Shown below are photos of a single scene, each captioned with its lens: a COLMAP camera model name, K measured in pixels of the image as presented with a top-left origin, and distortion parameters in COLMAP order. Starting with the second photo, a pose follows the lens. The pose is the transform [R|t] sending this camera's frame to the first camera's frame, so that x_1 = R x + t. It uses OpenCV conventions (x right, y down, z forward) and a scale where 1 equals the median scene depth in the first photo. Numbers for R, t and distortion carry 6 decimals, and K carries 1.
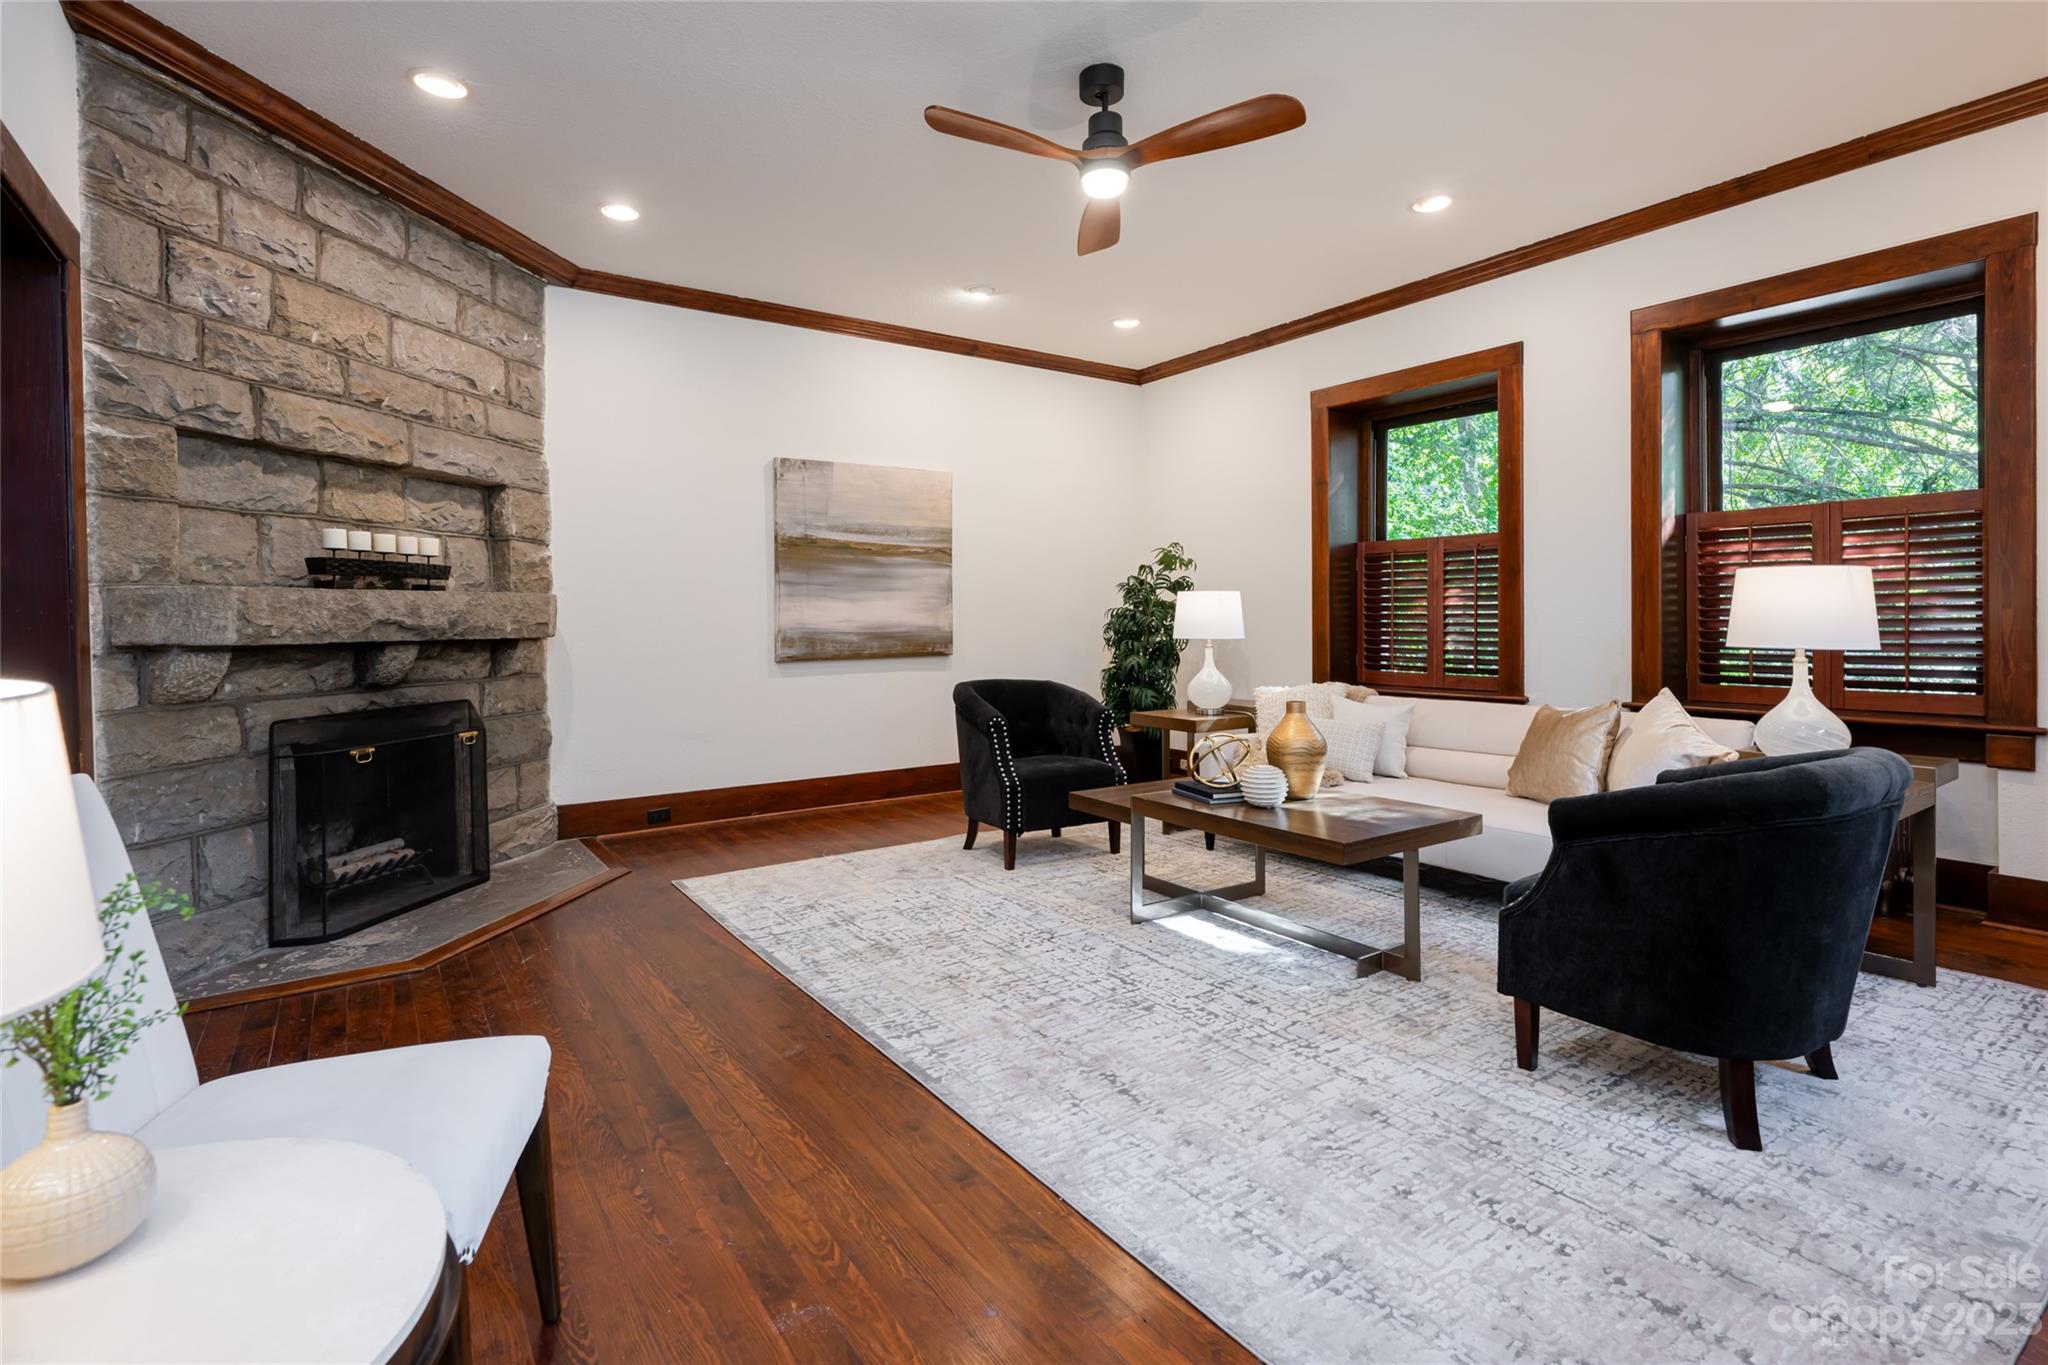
lens RADIAL K [[950.2, 0, 1021.5], [0, 950.2, 633.9], [0, 0, 1]] dist [-0.005954, 0.001078]
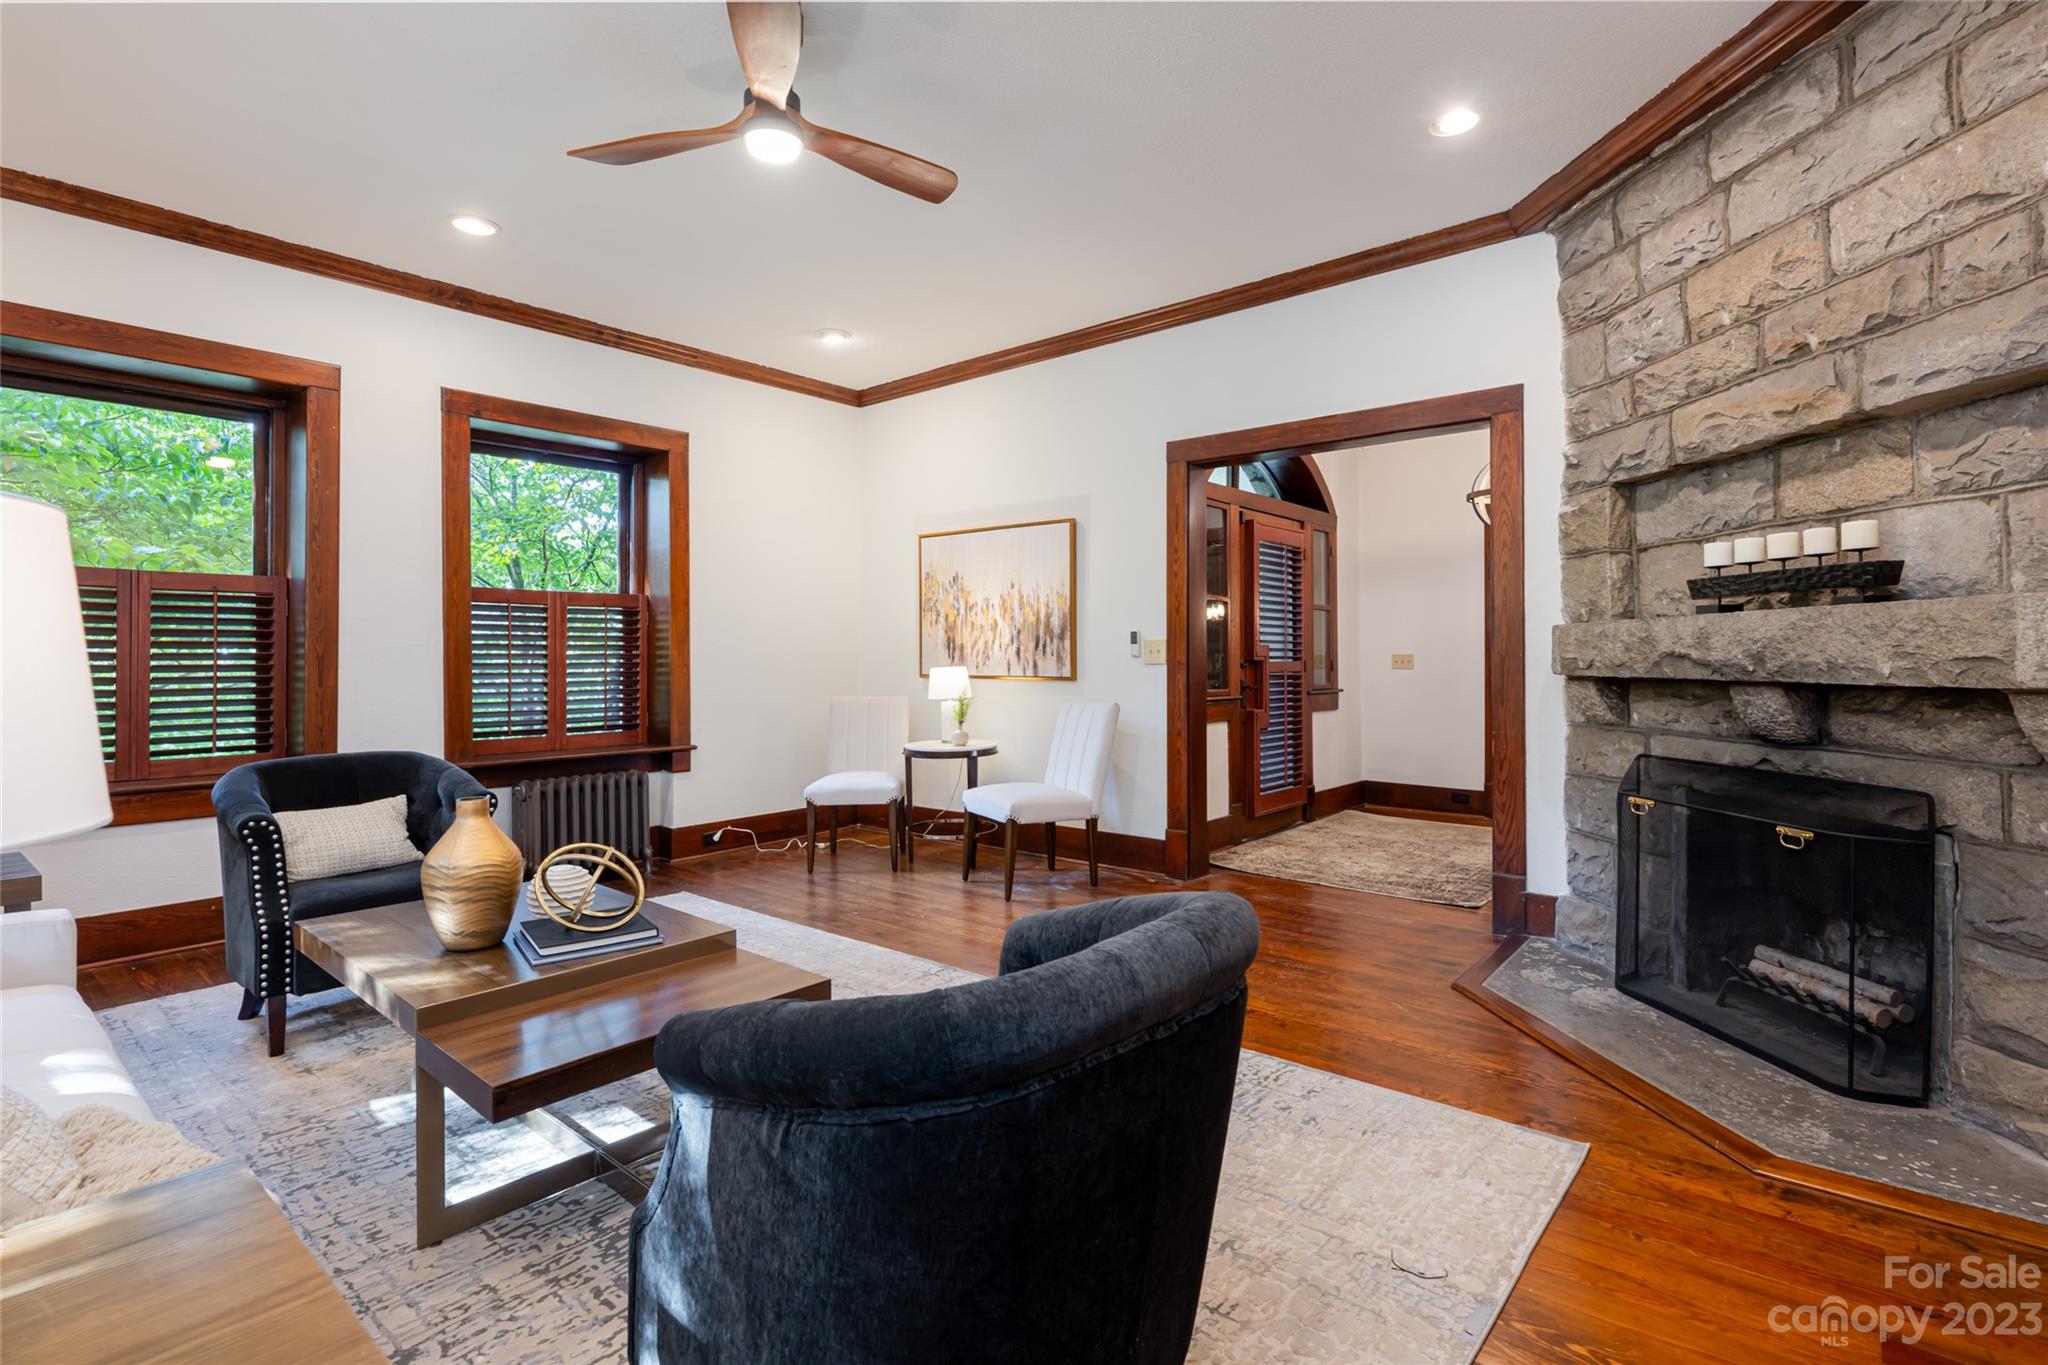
lens RADIAL K [[972.3, 0, 1010.5], [0, 972.3, 665.9], [0, 0, 1]] dist [-0.010177, 0.000539]
pose [[-0.970664, 0.017313, -0.239817, 0.081853], [0.011508, 0.999606, 0.025582, -0.028985], [0.240166, 0.022071, -0.970481, 1.557155]]
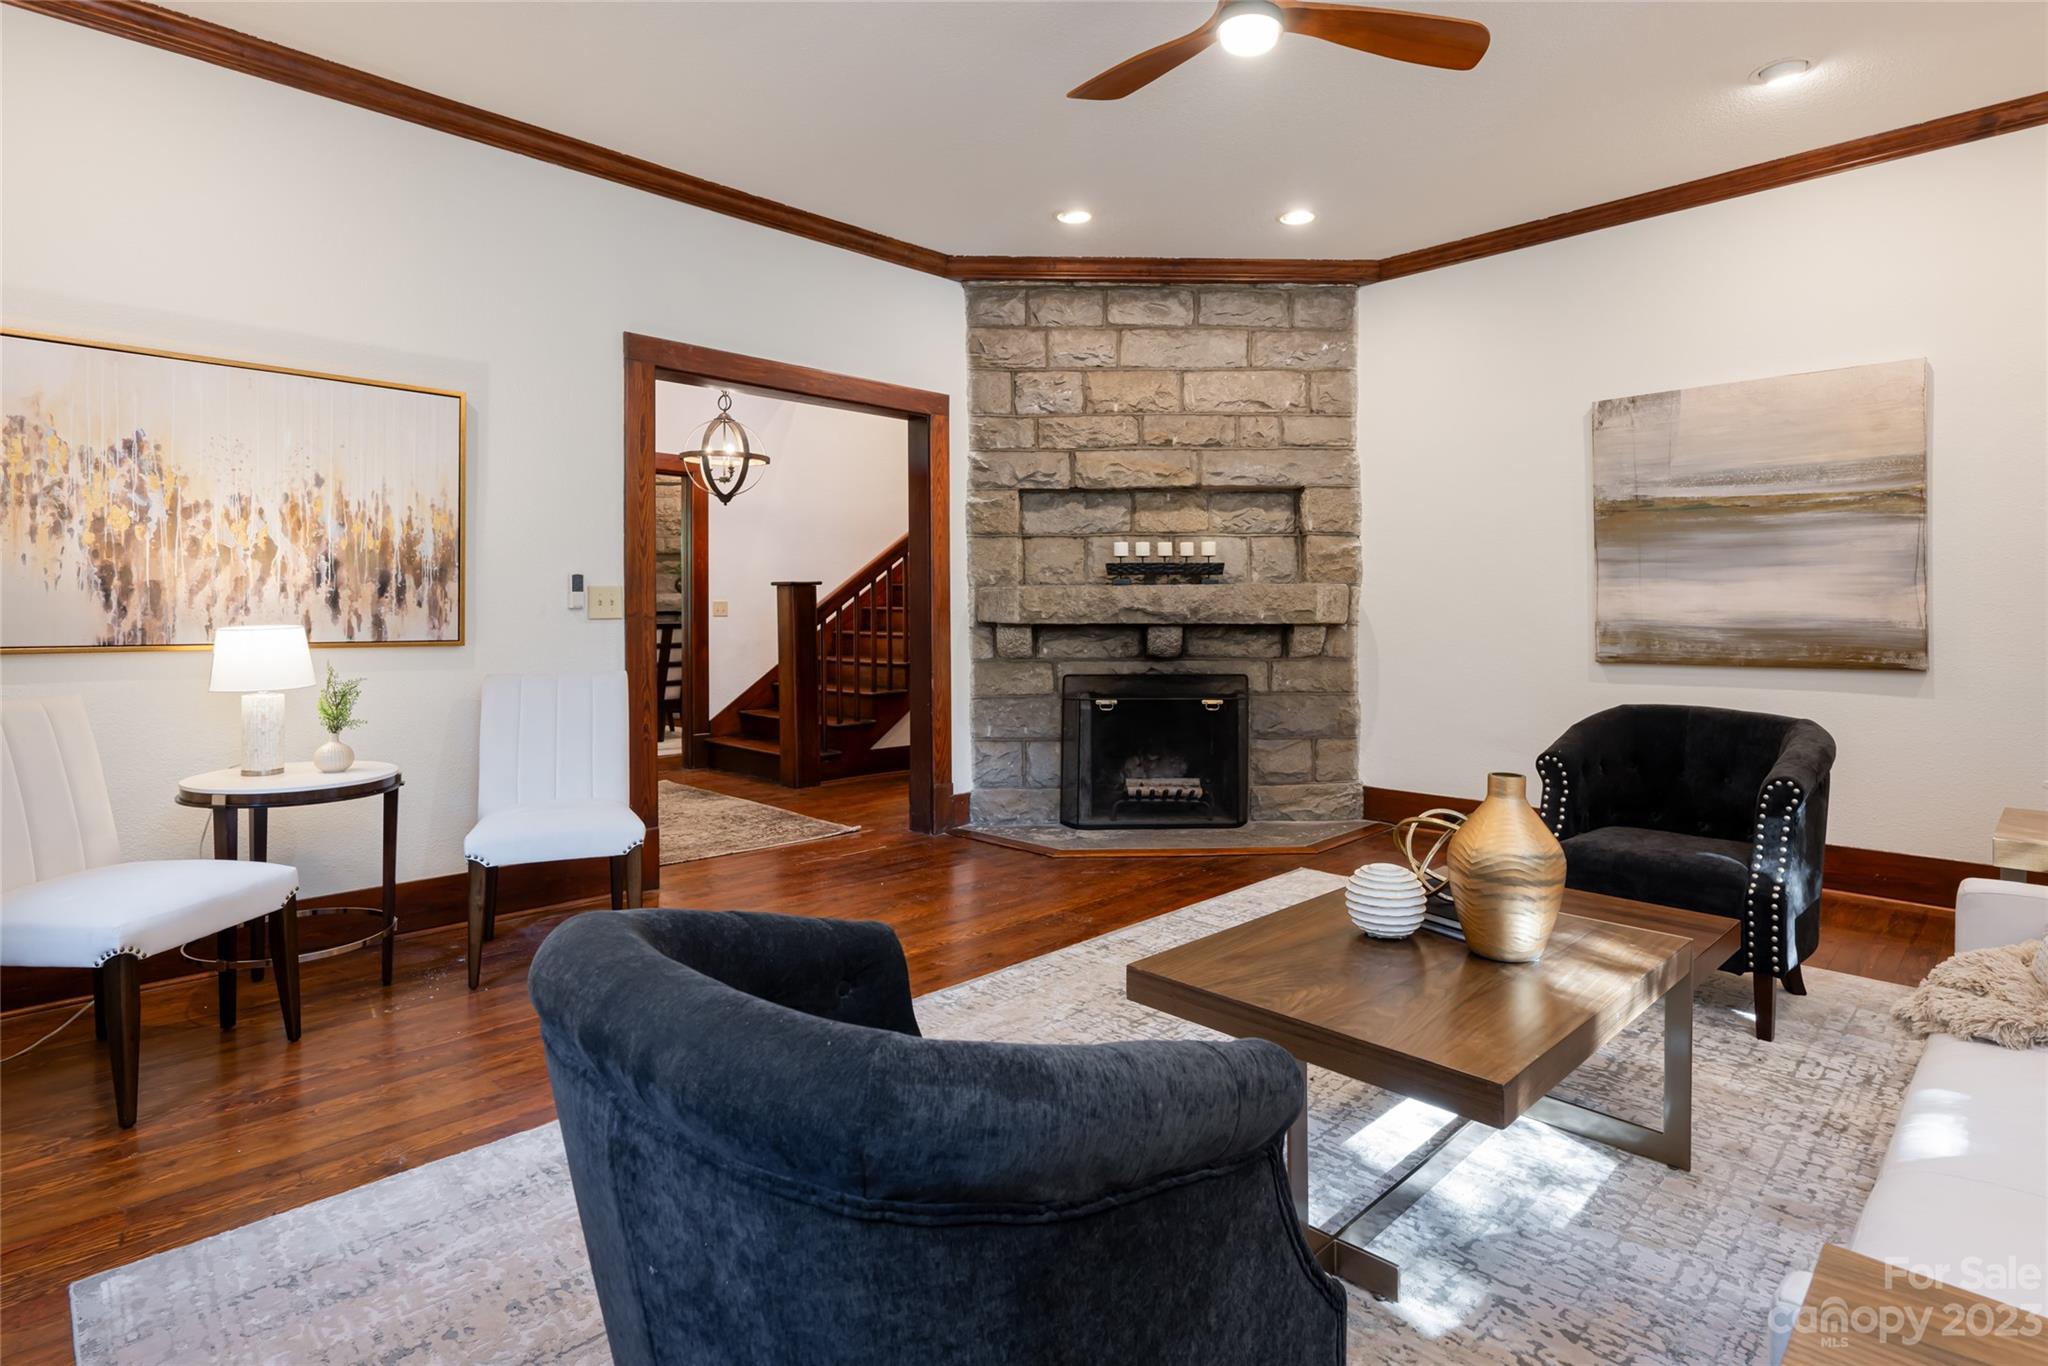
lens RADIAL K [[1065.5, 0, 1079.3], [0, 1065.5, 623.9], [0, 0, 1]] dist [-0.000414, -0.000427]
pose [[0.202486, 0.022147, -0.979035, 0.744619], [-0.014774, 0.999700, 0.019559, -0.018866], [0.979174, 0.010504, 0.202752, 0.576636]]
